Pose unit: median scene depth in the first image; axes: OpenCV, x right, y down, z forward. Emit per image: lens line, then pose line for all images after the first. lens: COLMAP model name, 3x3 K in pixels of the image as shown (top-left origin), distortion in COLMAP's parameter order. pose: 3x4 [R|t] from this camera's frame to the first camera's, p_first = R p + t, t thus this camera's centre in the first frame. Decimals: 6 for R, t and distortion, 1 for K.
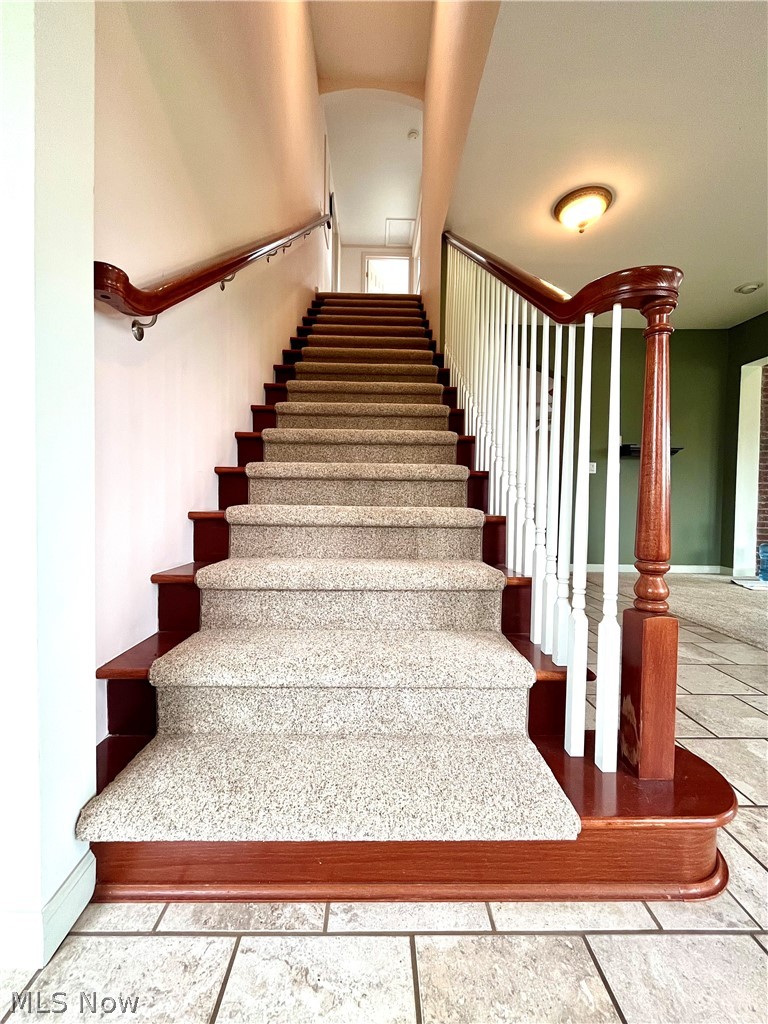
lens RADIAL K [[414.0, 0, 379.7], [0, 414.0, 511.3], [0, 0, 1]] dist [-0.003757, 0.000440]
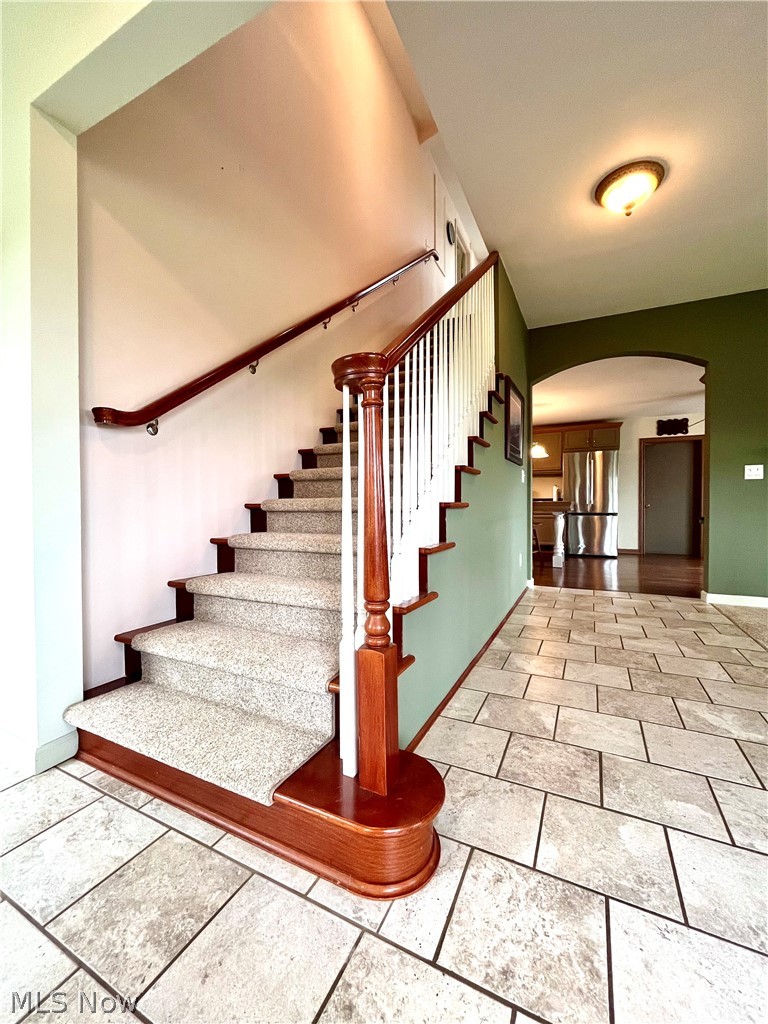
lens RADIAL K [[414.0, 0, 381.4], [0, 414.0, 511.8], [0, 0, 1]] dist [-0.003757, 0.000440]
pose [[0.886147, -0.011180, -0.463270, 1.063257], [0.004986, 0.999881, -0.014591, -0.097884], [0.463378, 0.010620, 0.886097, -0.015794]]
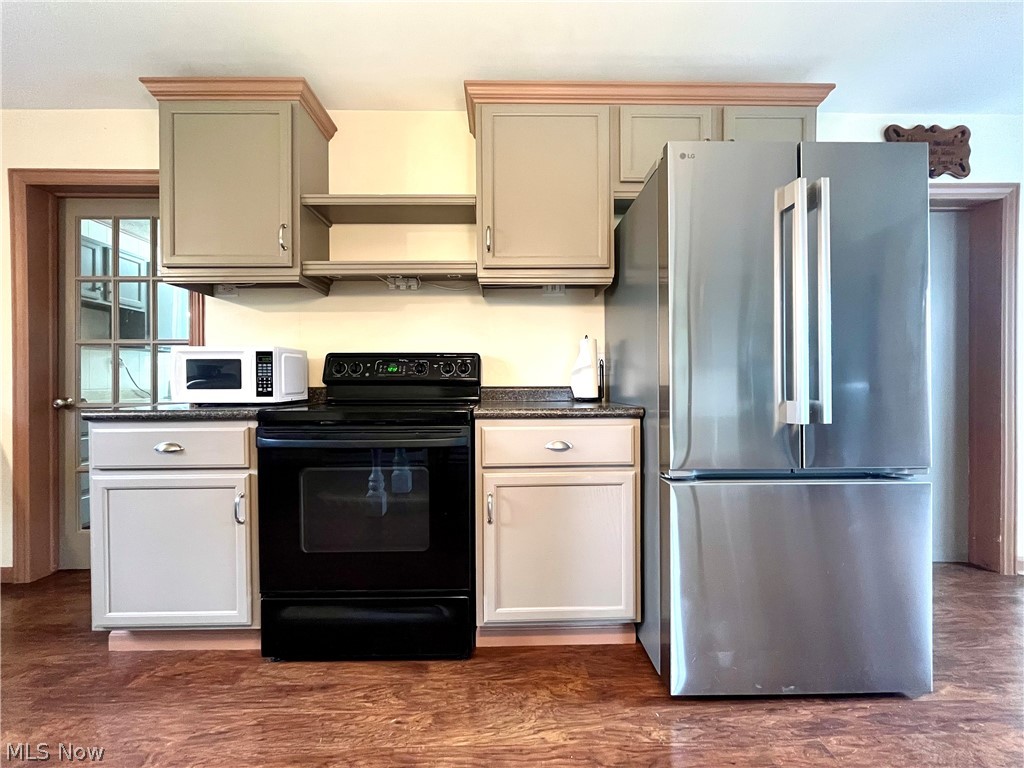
lens RADIAL K [[414.0, 0, 511.9], [0, 414.0, 376.4], [0, 0, 1]] dist [-0.003757, 0.000440]
pose [[0.999818, -0.018035, 0.006212, 0.123269], [0.018132, 0.999709, -0.015917, -0.447626], [-0.005923, 0.016027, 0.999854, 5.965836]]
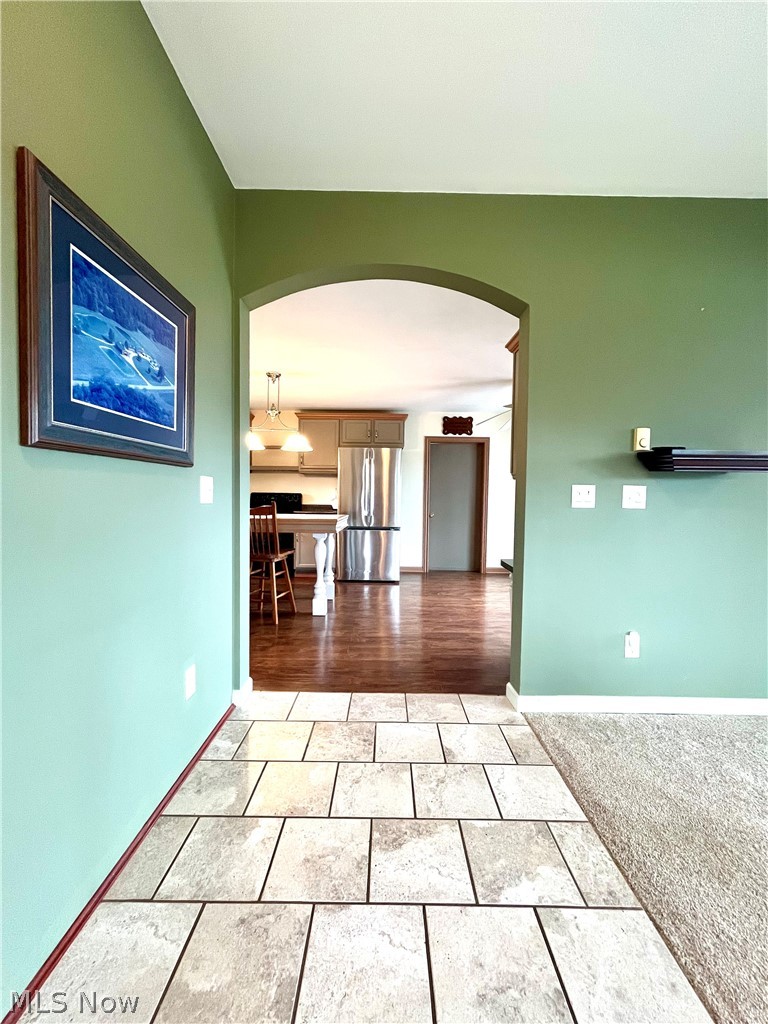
lens RADIAL K [[414.0, 0, 386.1], [0, 414.0, 511.5], [0, 0, 1]] dist [-0.003757, 0.000440]
pose [[0.999895, -0.000220, -0.014510, 1.233501], [0.000357, 0.999956, 0.009391, -0.391603], [0.014507, -0.009395, 0.999851, 2.210095]]
